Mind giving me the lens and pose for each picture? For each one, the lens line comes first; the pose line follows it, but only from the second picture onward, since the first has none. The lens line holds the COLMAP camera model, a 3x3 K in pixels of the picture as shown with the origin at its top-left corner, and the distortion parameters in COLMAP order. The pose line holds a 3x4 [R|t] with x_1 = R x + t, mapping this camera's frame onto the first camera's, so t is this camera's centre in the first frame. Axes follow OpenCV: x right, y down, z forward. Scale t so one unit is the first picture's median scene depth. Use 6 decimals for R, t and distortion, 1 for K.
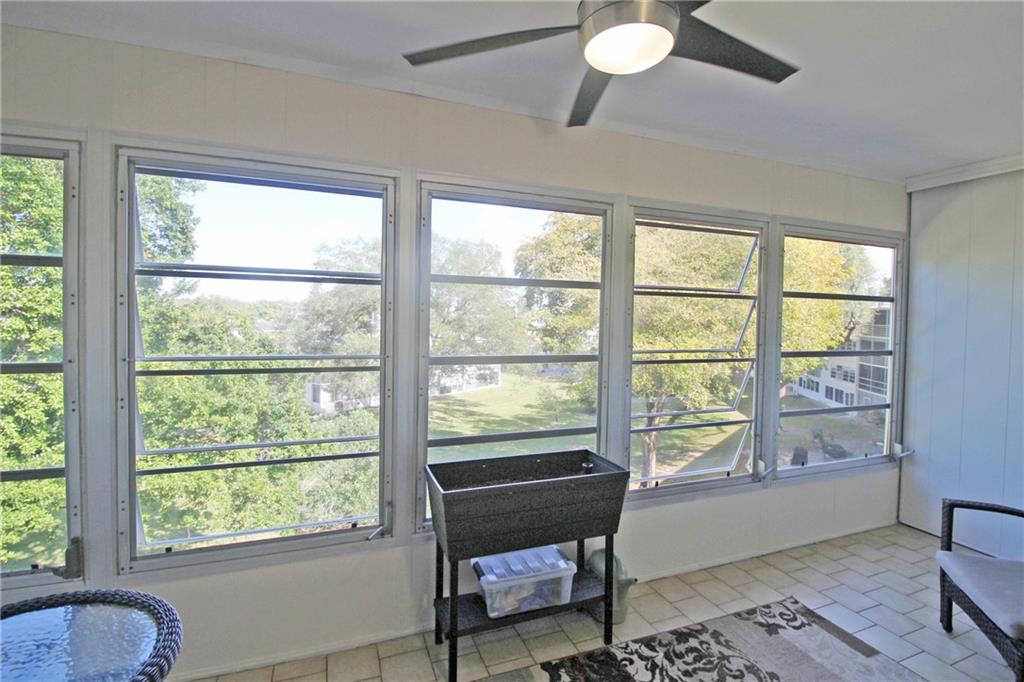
lens RADIAL K [[476.7, 0, 521.8], [0, 476.7, 322.7], [0, 0, 1]] dist [-0.008797, -0.002718]
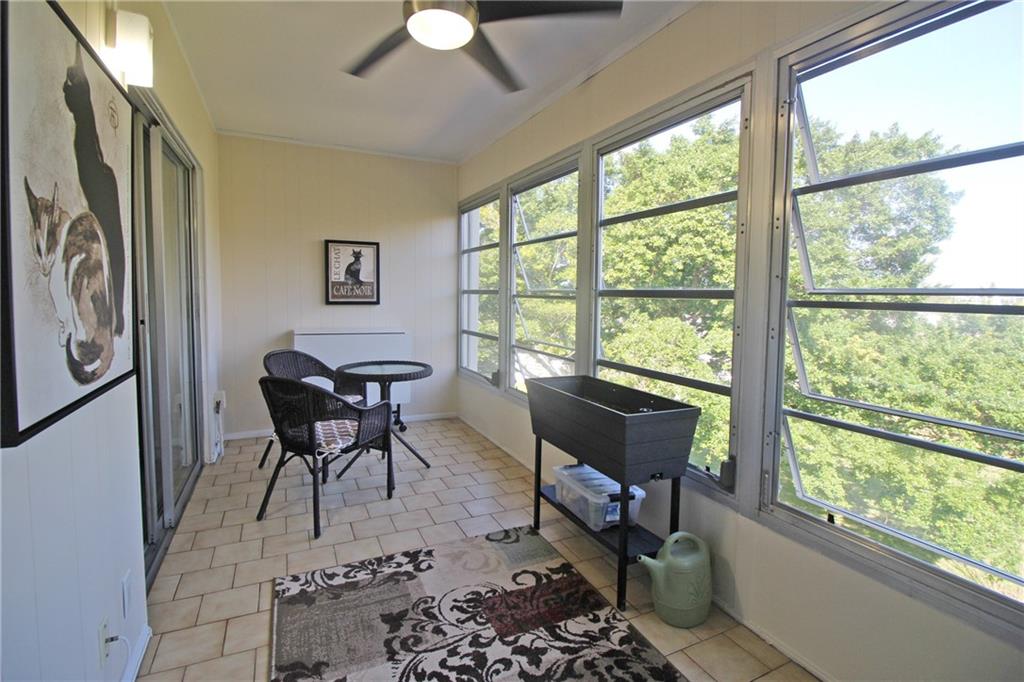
lens RADIAL K [[476.7, 0, 519.4], [0, 476.7, 332.5], [0, 0, 1]] dist [-0.008797, -0.002718]
pose [[0.081440, 0.063907, -0.994627, 1.022679], [-0.032350, 0.997586, 0.061448, 0.118367], [0.996153, 0.027172, 0.083310, 0.734575]]
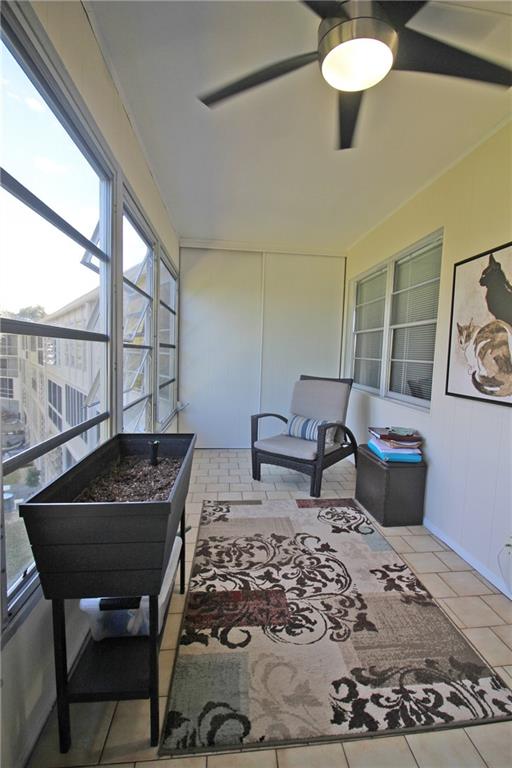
lens RADIAL K [[357.5, 0, 263.3], [0, 357.5, 391.3], [0, 0, 1]] dist [-0.008797, -0.002718]
pose [[0.270643, -0.112270, 0.956111, -0.520044], [-0.009195, 0.992830, 0.119185, 0.108603], [-0.962636, -0.041048, 0.267670, 0.621484]]
